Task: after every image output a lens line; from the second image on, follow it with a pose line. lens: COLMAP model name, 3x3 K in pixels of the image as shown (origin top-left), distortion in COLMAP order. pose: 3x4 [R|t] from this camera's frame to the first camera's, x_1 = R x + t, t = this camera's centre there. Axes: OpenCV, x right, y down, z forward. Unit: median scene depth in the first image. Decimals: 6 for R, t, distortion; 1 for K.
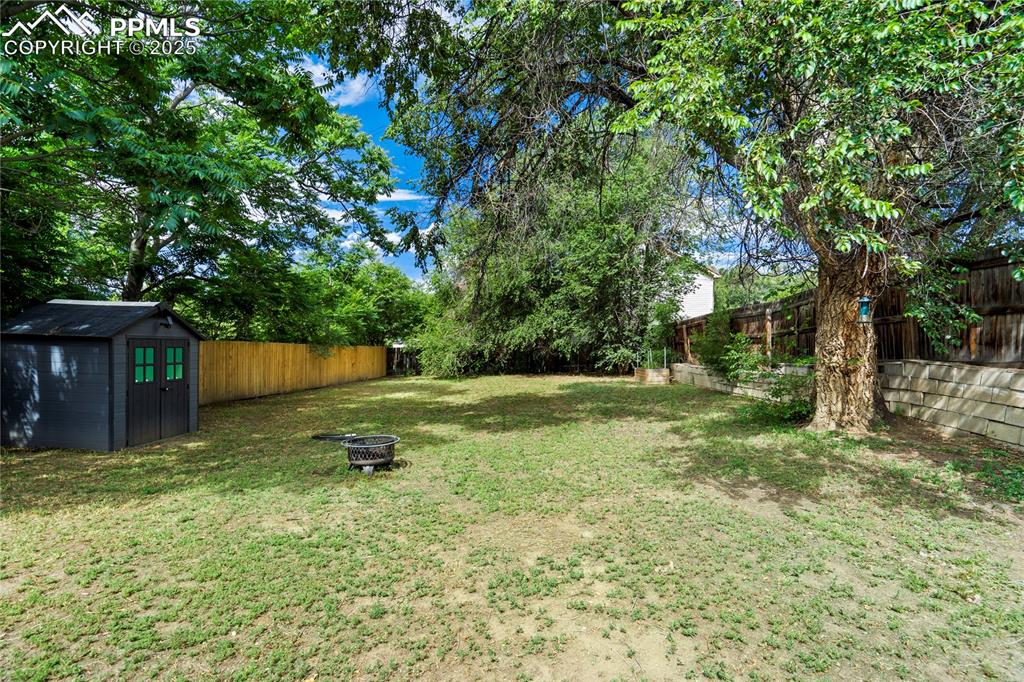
lens RADIAL K [[503.5, 0, 511.5], [0, 503.5, 362.5], [0, 0, 1]] dist [-0.001230, 0.001099]
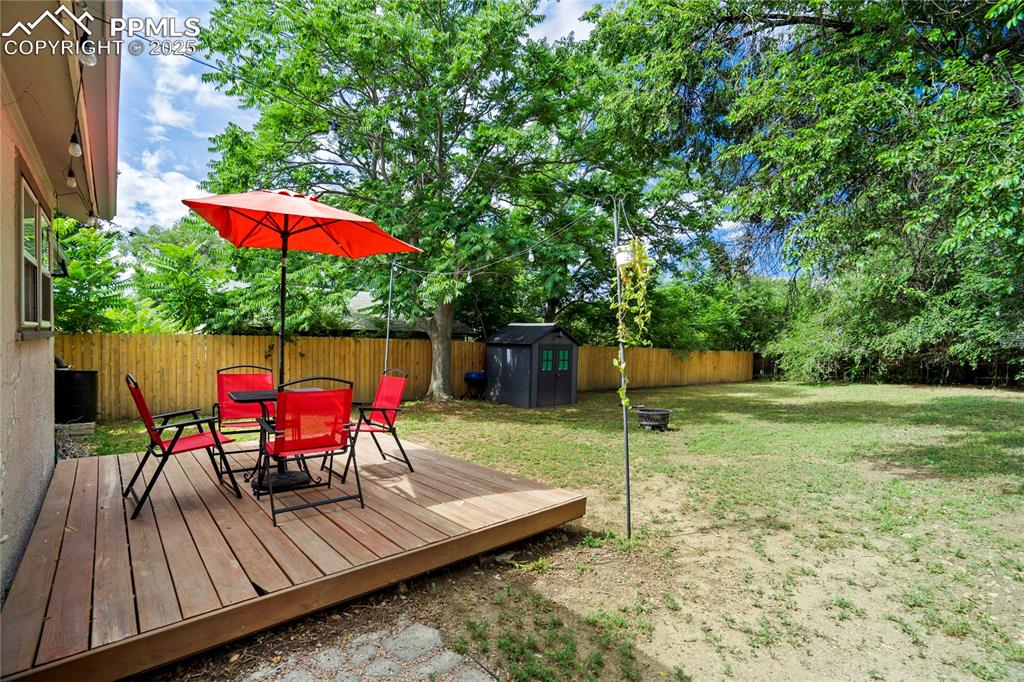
lens RADIAL K [[486.8, 0, 513.0], [0, 486.8, 357.2], [0, 0, 1]] dist [-0.002664, -0.000667]
pose [[0.728082, 0.014502, -0.685337, 0.139237], [-0.028806, 0.999540, -0.009452, 0.005949], [0.684885, 0.026624, 0.728165, -0.123732]]
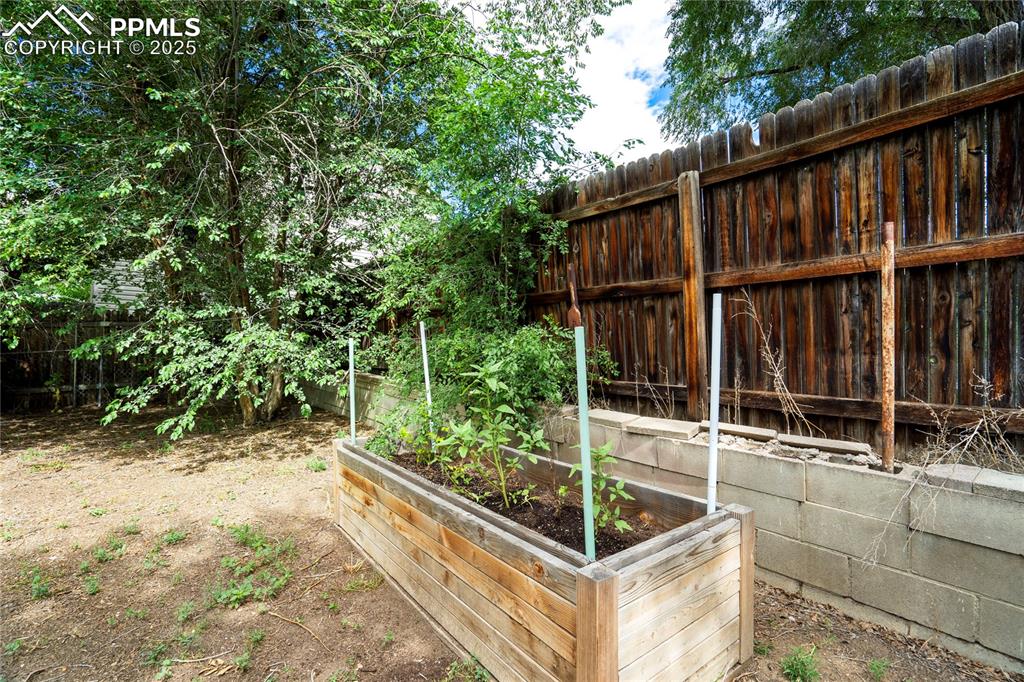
lens RADIAL K [[467.1, 0, 511.3], [0, 467.1, 351.0], [0, 0, 1]] dist [-0.002495, -0.000277]
pose [[0.720608, -0.012254, 0.693235, 0.194797], [0.026227, 0.999610, -0.009593, -0.014886], [-0.692847, 0.025094, 0.720648, 0.944532]]
